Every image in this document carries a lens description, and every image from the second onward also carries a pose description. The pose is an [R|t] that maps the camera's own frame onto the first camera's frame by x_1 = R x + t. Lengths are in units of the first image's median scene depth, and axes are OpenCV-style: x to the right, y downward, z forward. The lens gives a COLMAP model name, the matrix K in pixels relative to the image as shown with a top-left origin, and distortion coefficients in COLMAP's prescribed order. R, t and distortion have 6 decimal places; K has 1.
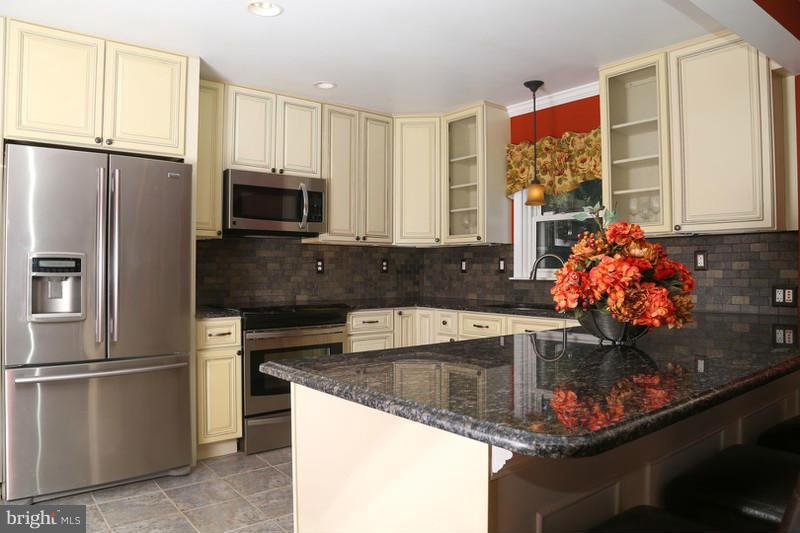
lens RADIAL K [[543.1, 0, 400.0], [0, 543.1, 266.5], [0, 0, 1]] dist [-0.149321, 0.083568]
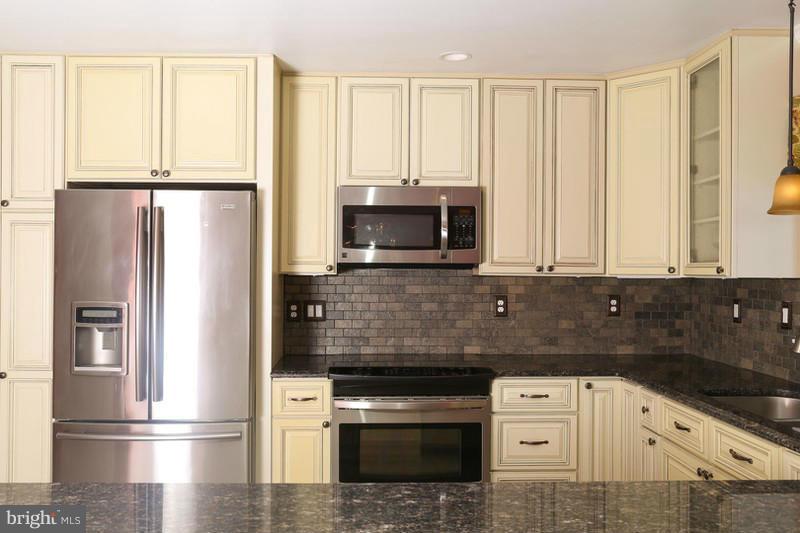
lens RADIAL K [[703.5, 0, 400.0], [0, 703.5, 266.5], [0, 0, 1]] dist [-0.020669, 0.004832]
pose [[0.802434, -0.000326, -0.596741, 0.327796], [-0.001819, 0.999994, -0.002992, -0.054870], [0.596739, 0.003487, 0.802428, 0.194861]]
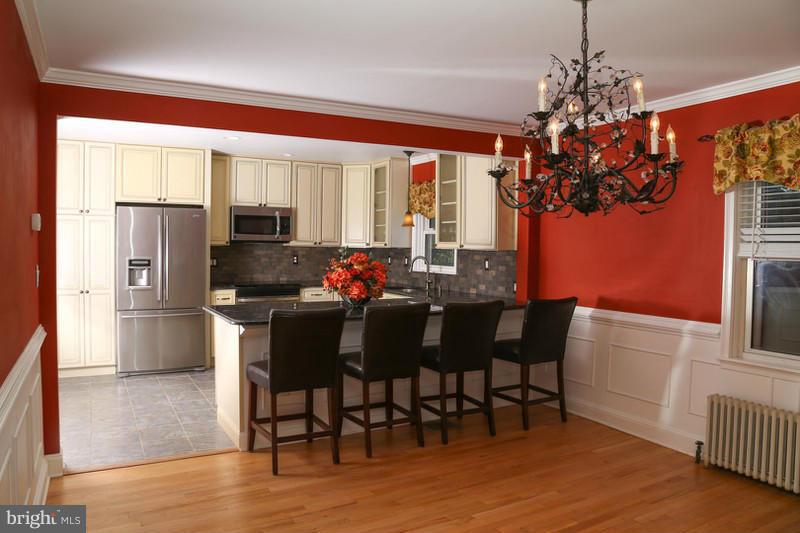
lens RADIAL K [[543.1, 0, 400.0], [0, 543.1, 266.5], [0, 0, 1]] dist [-0.149321, 0.083568]
pose [[0.989251, 0.019953, -0.144862, 0.433325], [-0.013702, 0.998937, 0.044022, -0.060873], [0.145586, -0.041564, 0.988472, -0.601074]]
